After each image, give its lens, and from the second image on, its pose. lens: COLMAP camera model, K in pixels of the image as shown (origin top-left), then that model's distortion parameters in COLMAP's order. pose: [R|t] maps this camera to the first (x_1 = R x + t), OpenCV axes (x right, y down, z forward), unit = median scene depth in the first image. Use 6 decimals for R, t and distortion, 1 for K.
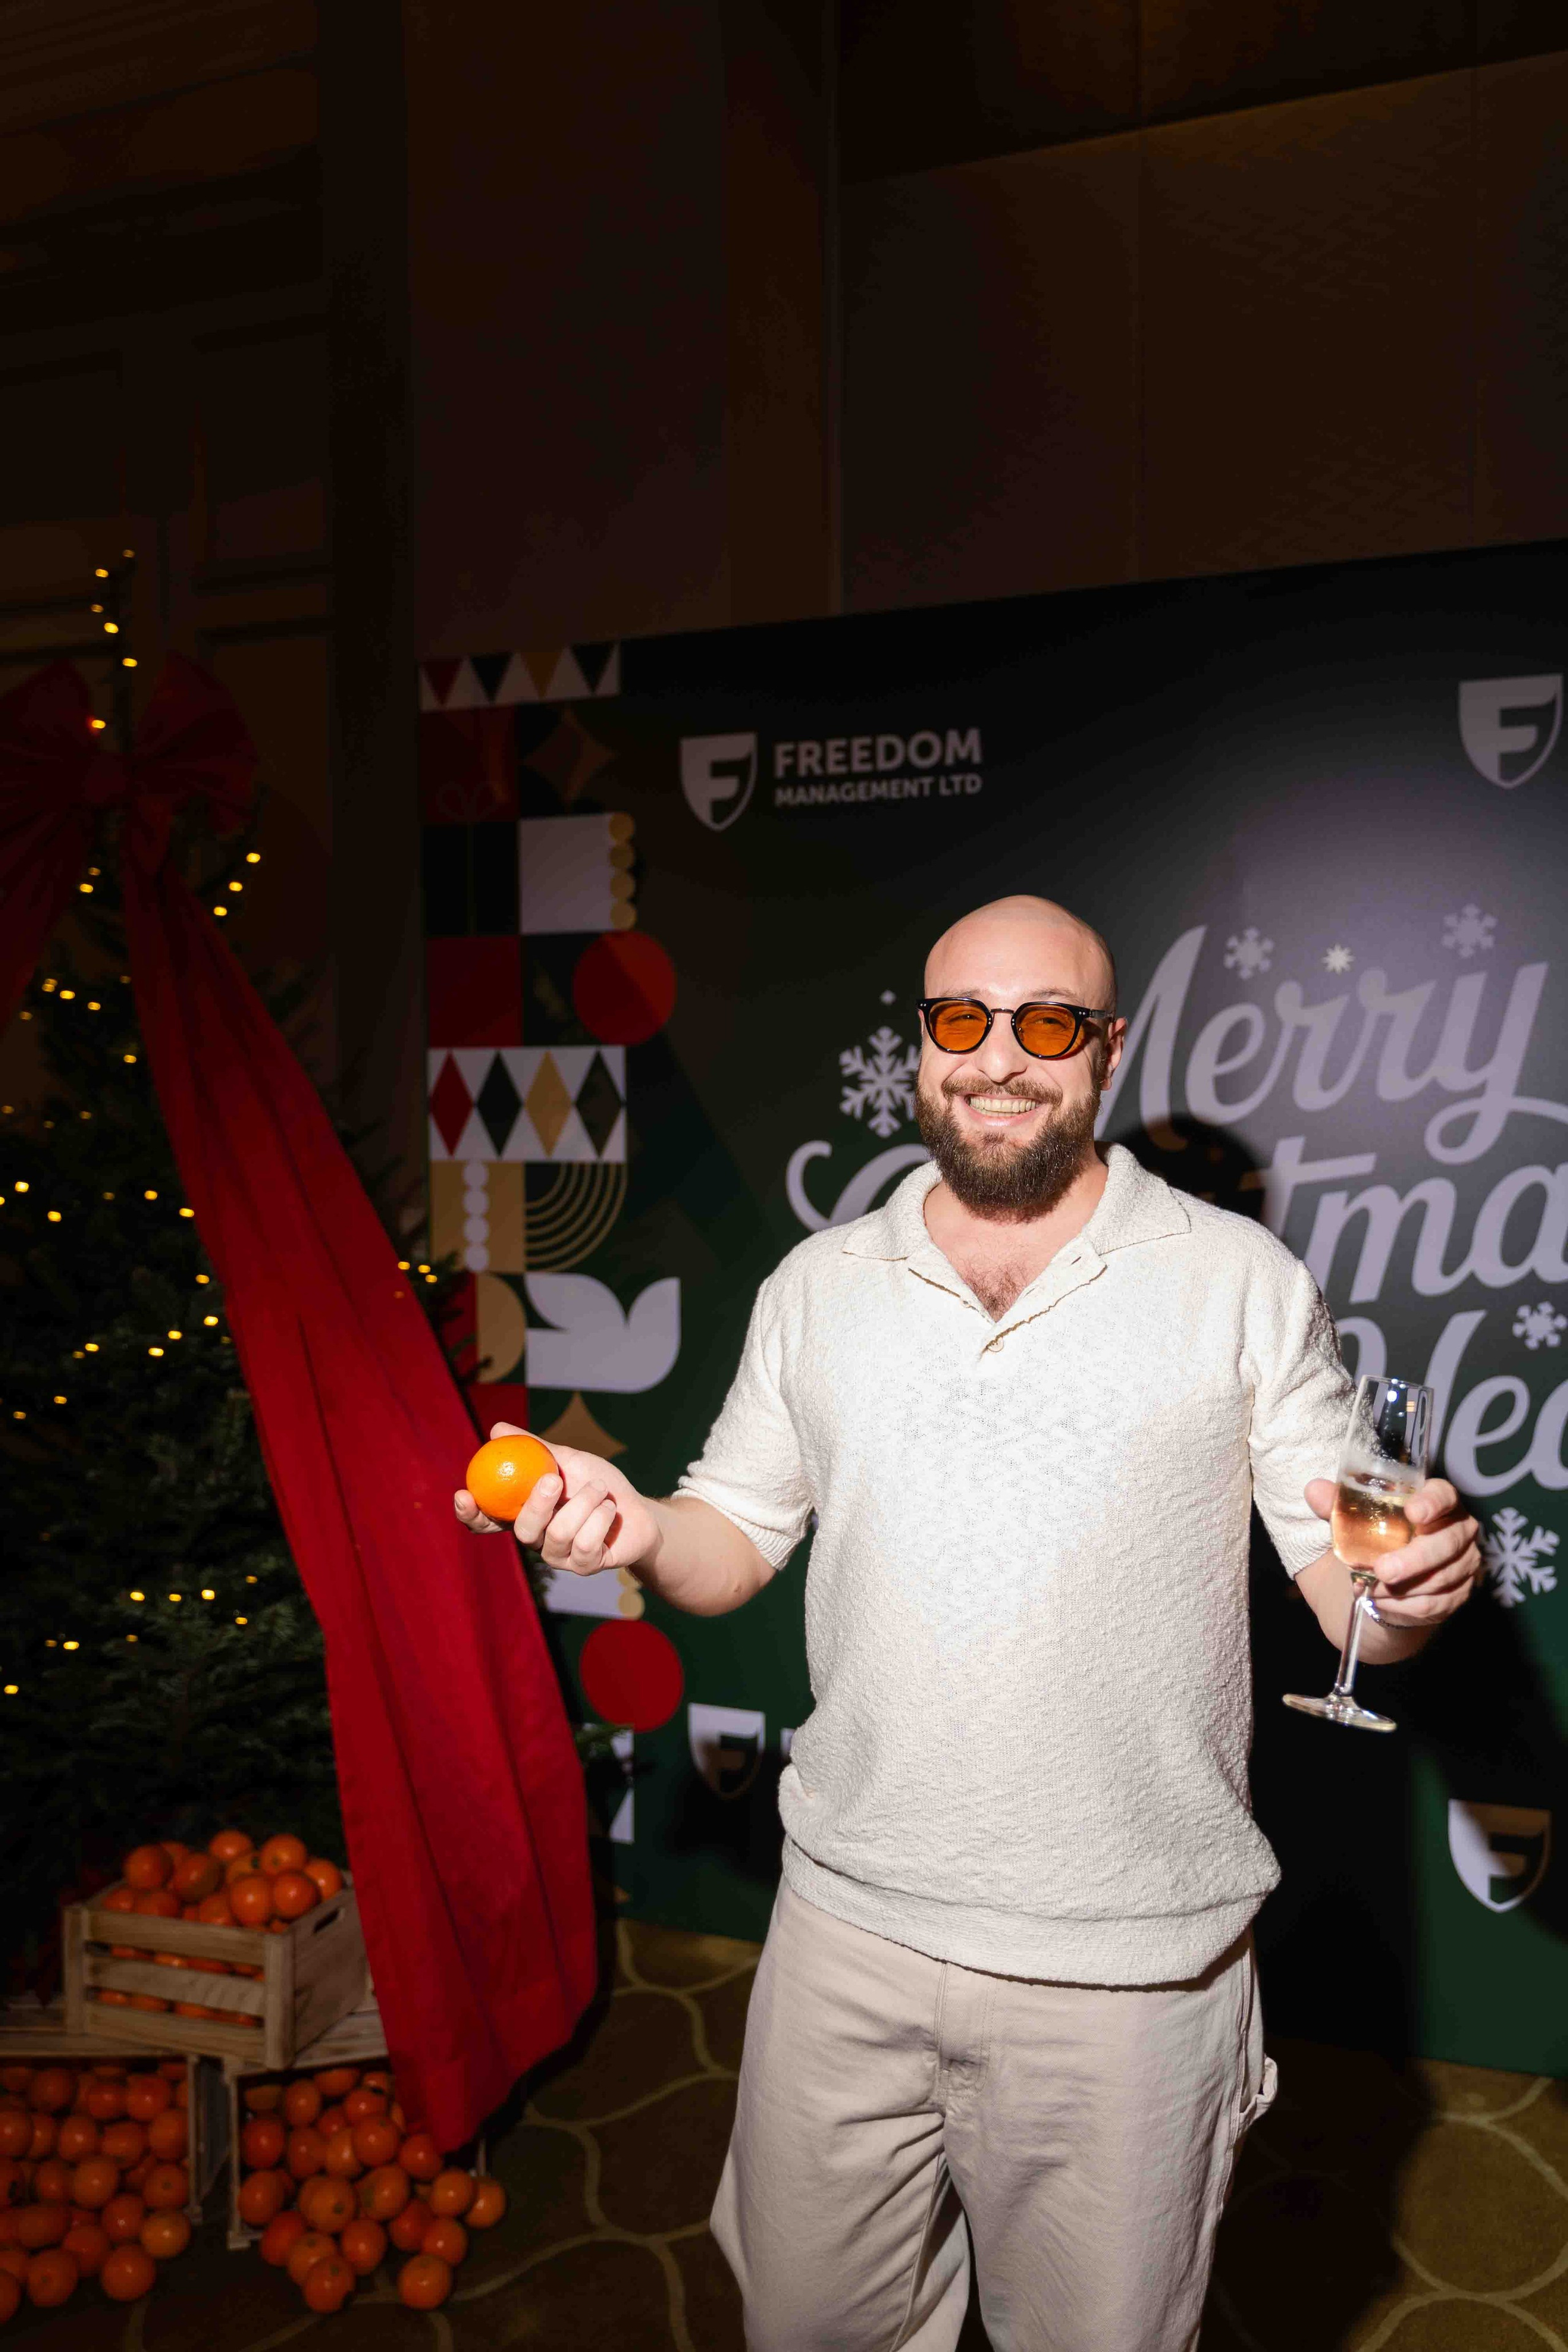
lens RADIAL K [[1861.4, 0, 784.0], [0, 1861.4, 1176.0], [0, 0, 1]] dist [0.004154, -0.018559]
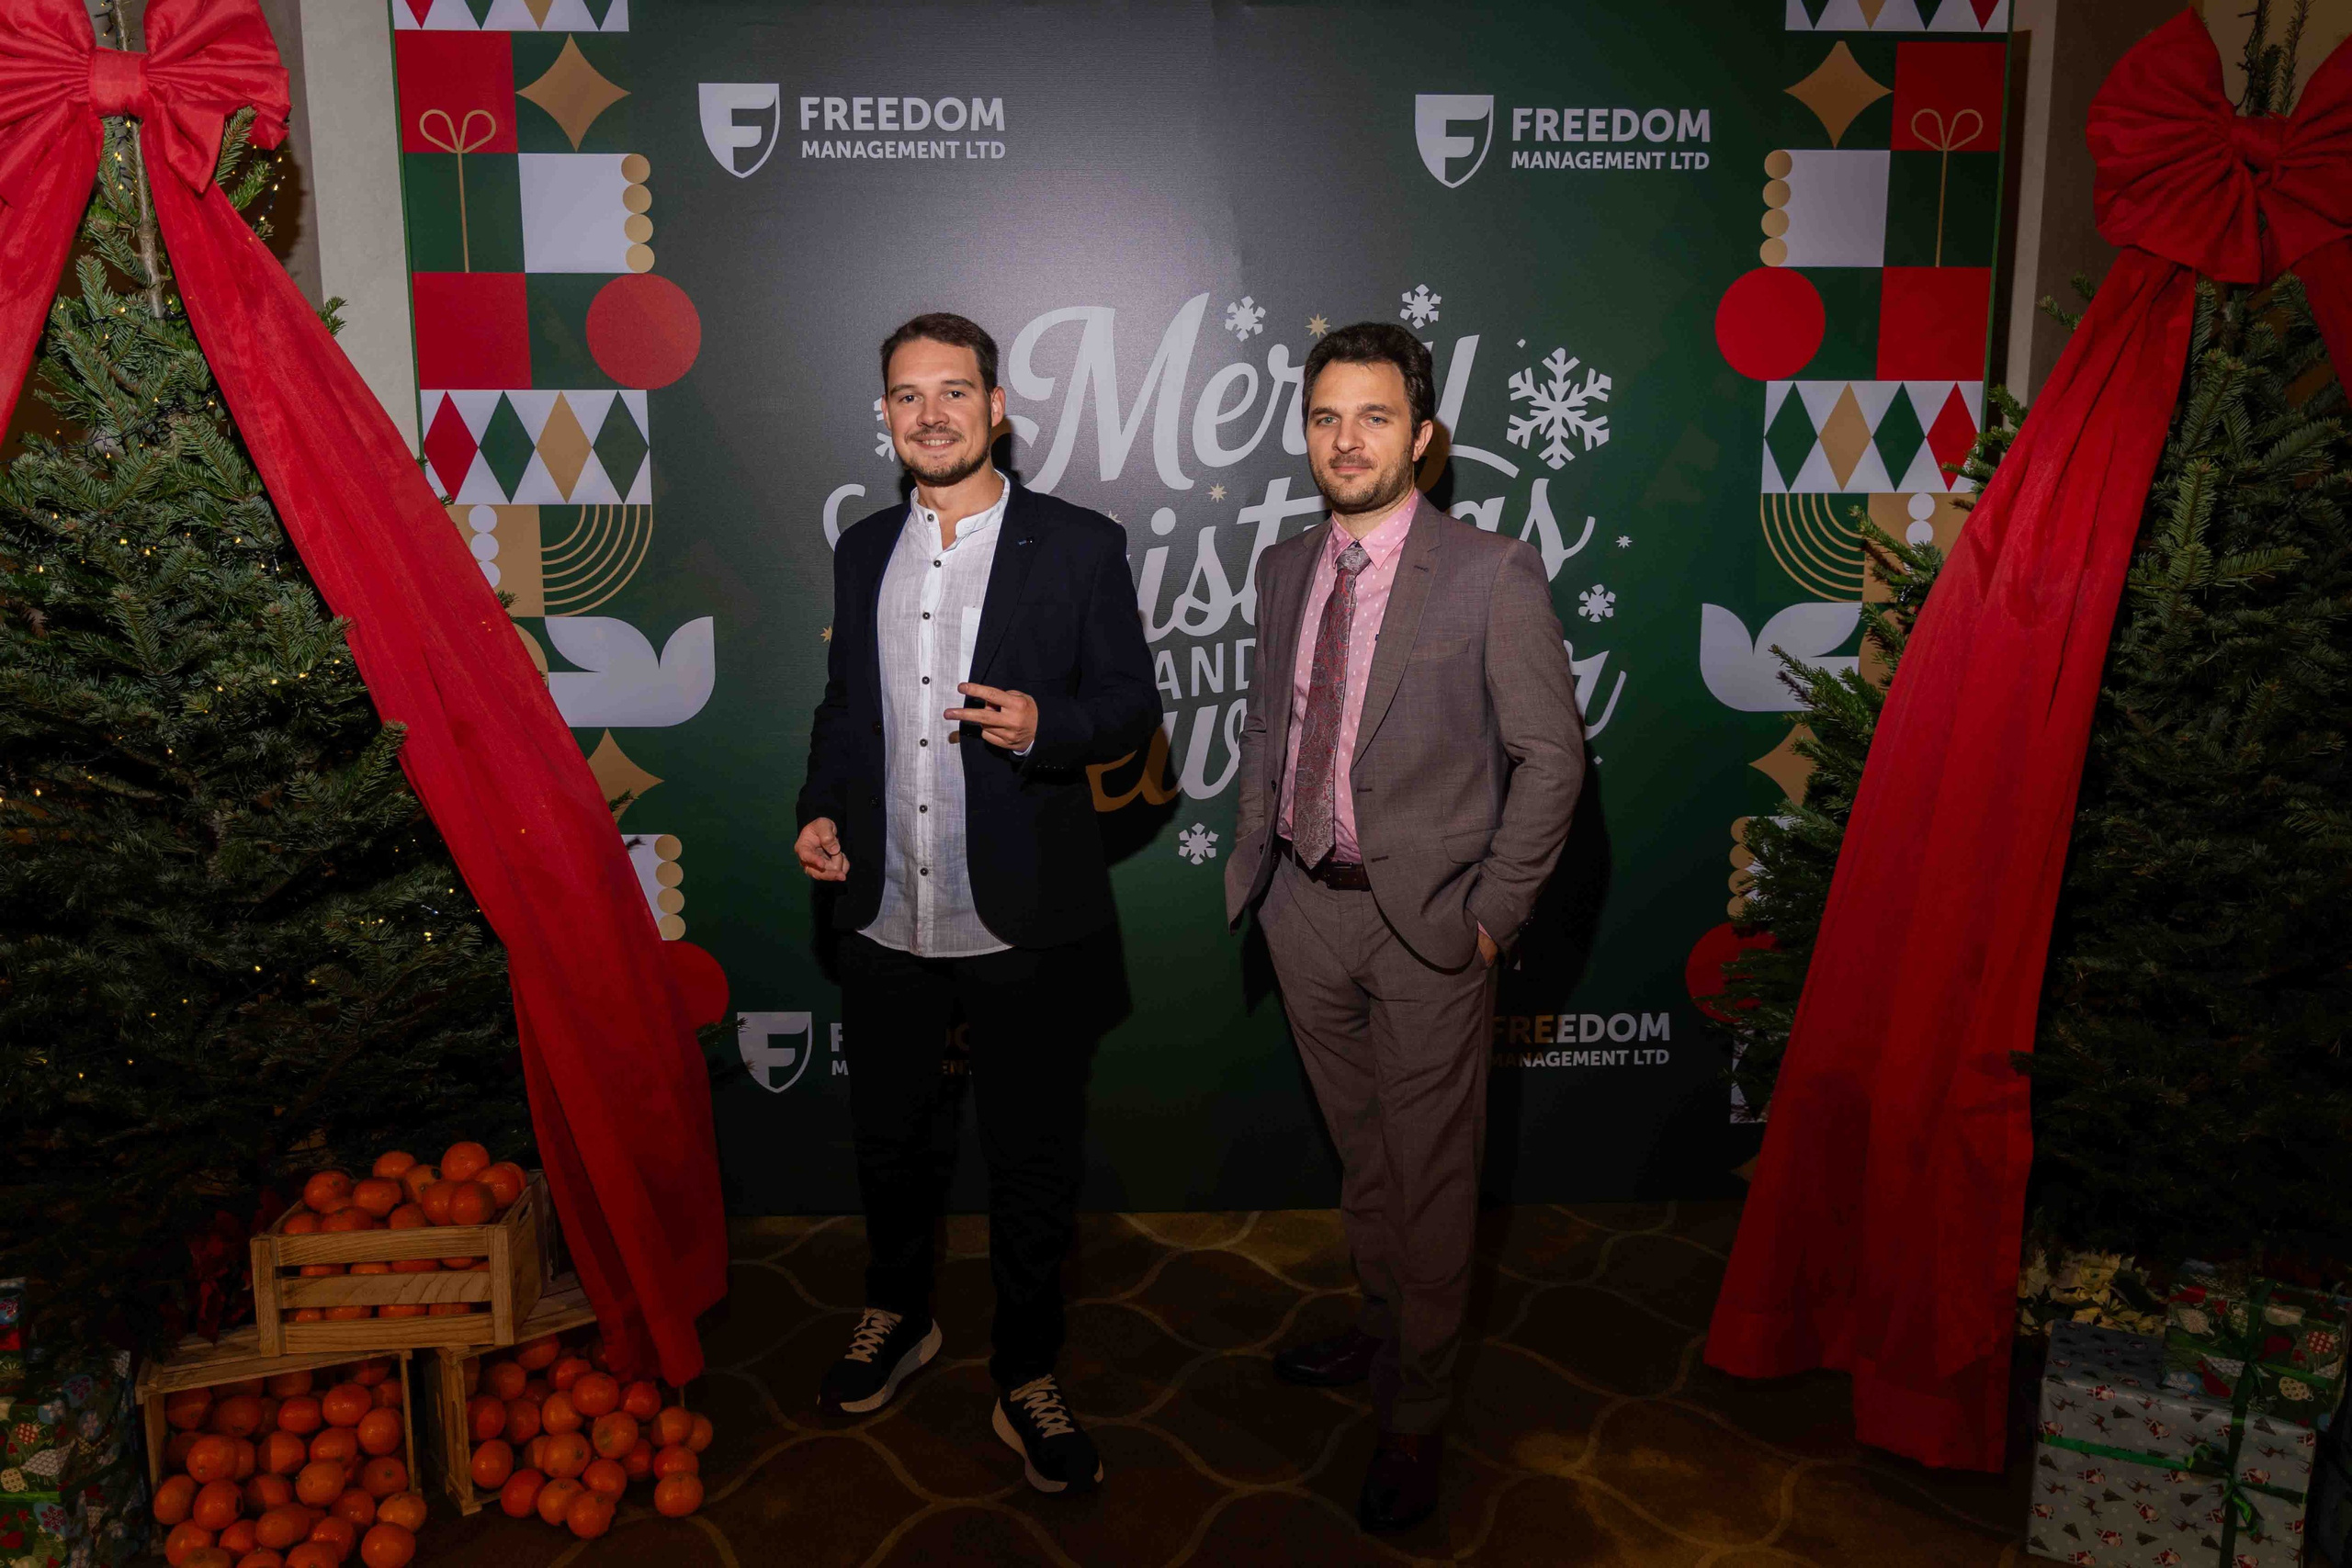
lens RADIAL K [[1861.2, 0, 1176.0], [0, 1861.2, 784.0], [0, 0, 1]] dist [0.004154, -0.018559]
pose [[0.918649, -0.059656, 0.390544, -0.246058], [0.011929, 0.992272, 0.123511, 0.023767], [-0.394894, -0.108804, 0.912261, -0.075134]]
